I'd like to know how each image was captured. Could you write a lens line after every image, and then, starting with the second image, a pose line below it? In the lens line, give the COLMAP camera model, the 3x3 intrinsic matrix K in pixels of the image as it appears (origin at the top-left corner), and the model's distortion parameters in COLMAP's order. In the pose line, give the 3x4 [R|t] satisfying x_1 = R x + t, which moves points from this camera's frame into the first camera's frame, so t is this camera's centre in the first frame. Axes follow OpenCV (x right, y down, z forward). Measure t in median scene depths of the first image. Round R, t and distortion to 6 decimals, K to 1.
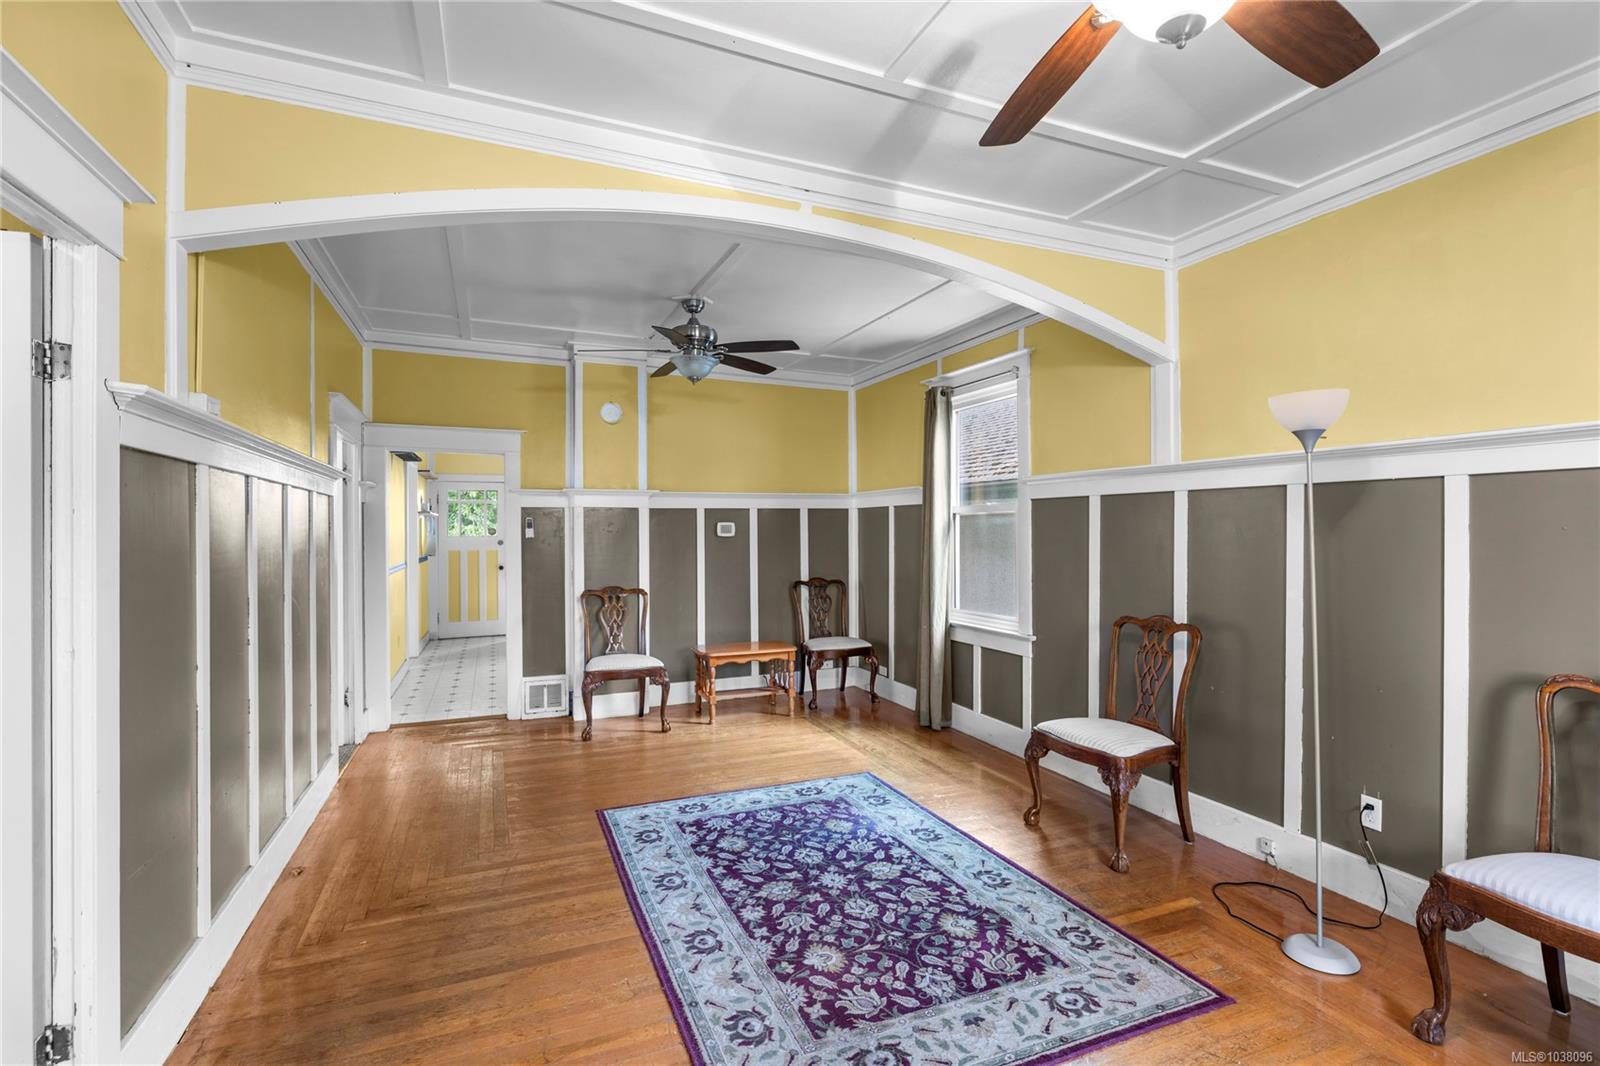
lens RADIAL K [[754.0, 0, 801.4], [0, 754.0, 542.3], [0, 0, 1]] dist [-0.000797, 0.000052]
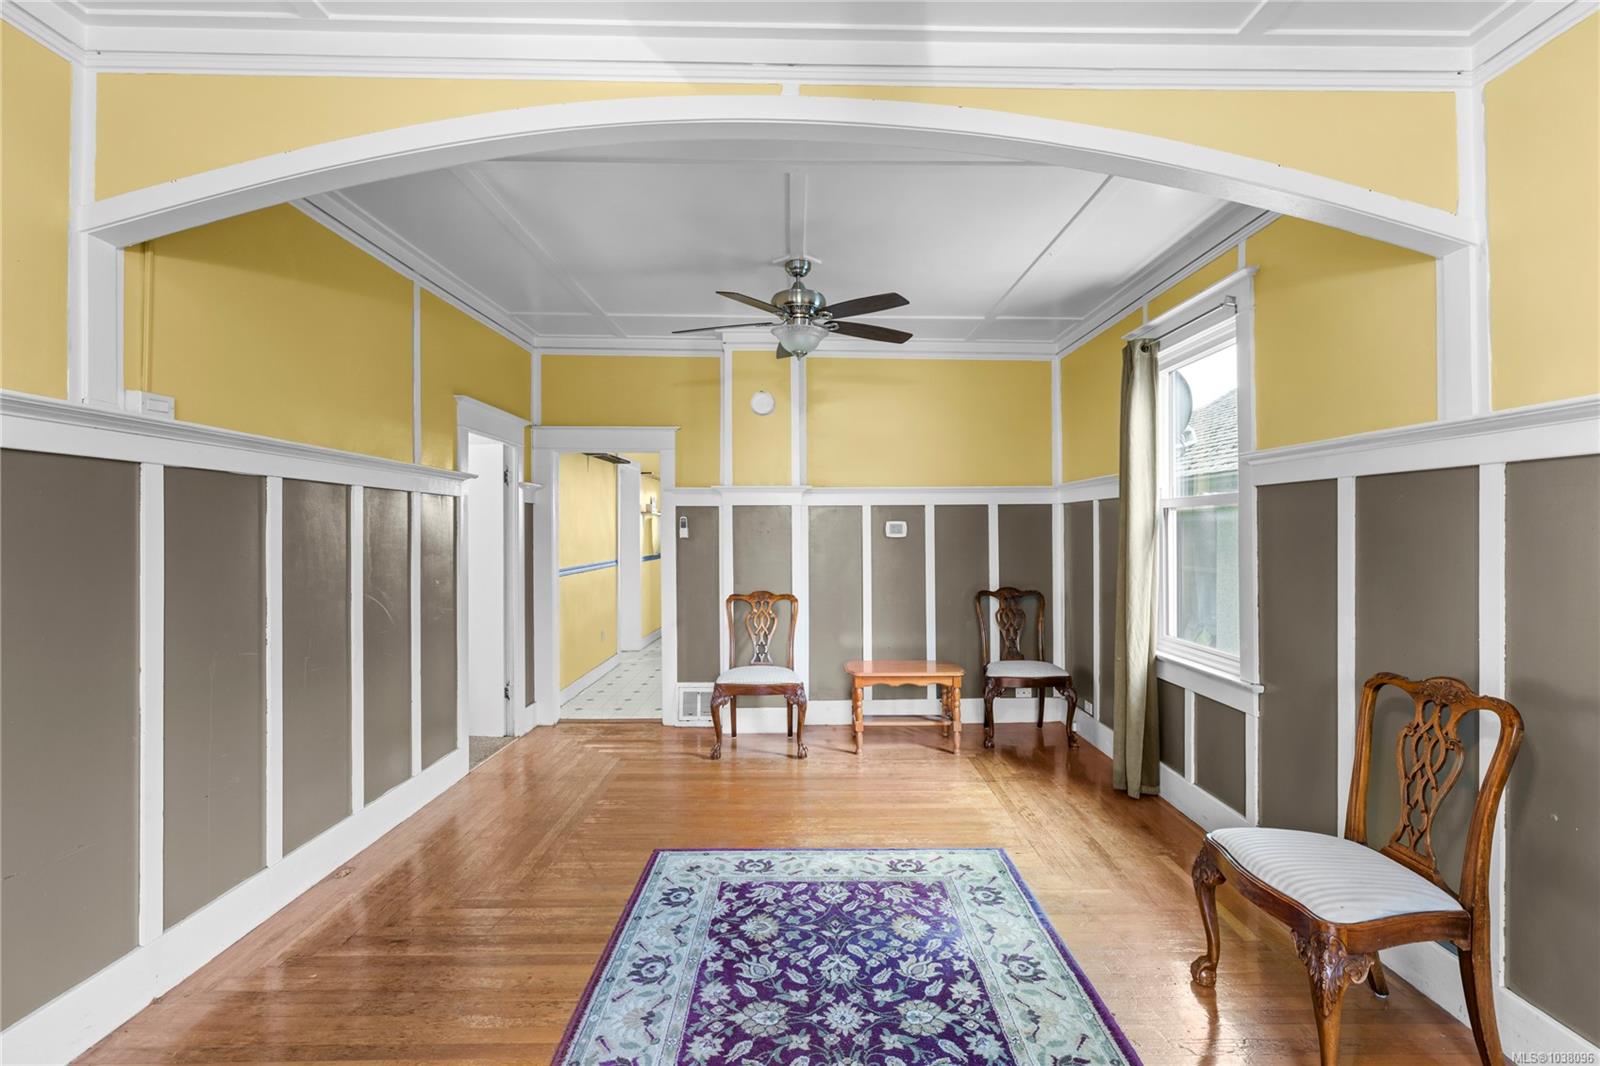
lens RADIAL K [[755.7, 0, 800.0], [0, 755.7, 533.0], [0, 0, 1]] dist [-0.002482, 0.000644]
pose [[0.925087, 0.002961, -0.379744, 0.187265], [-0.007391, 0.999921, -0.010209, -0.004262], [0.379683, 0.012250, 0.925035, 0.212543]]
